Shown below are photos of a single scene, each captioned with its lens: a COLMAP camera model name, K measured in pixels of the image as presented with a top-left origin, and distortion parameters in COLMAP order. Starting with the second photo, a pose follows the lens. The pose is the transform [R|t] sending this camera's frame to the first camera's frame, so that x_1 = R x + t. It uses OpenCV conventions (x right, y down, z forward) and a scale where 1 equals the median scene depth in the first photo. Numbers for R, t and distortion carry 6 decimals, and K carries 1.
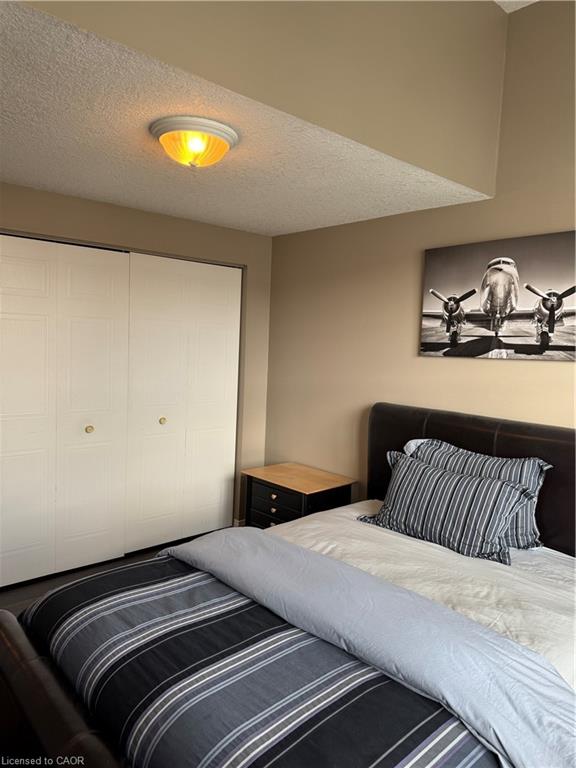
lens RADIAL K [[540.8, 0, 284.8], [0, 540.8, 381.4], [0, 0, 1]] dist [0.060342, -0.073469]
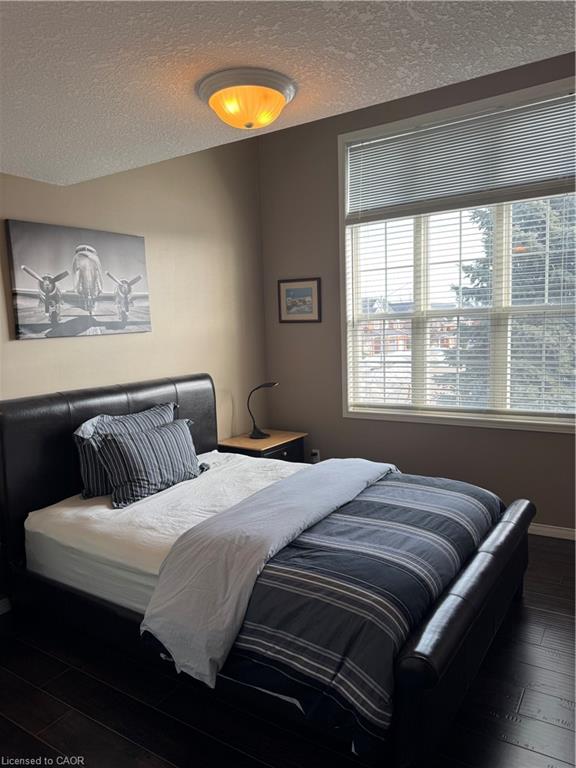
lens RADIAL K [[540.8, 0, 284.9], [0, 540.8, 386.3], [0, 0, 1]] dist [0.060342, -0.073469]
pose [[-0.253380, -0.140095, 0.957169, -0.819815], [0.099931, 0.980374, 0.169945, -0.090997], [-0.962192, 0.138711, -0.234407, 0.900884]]
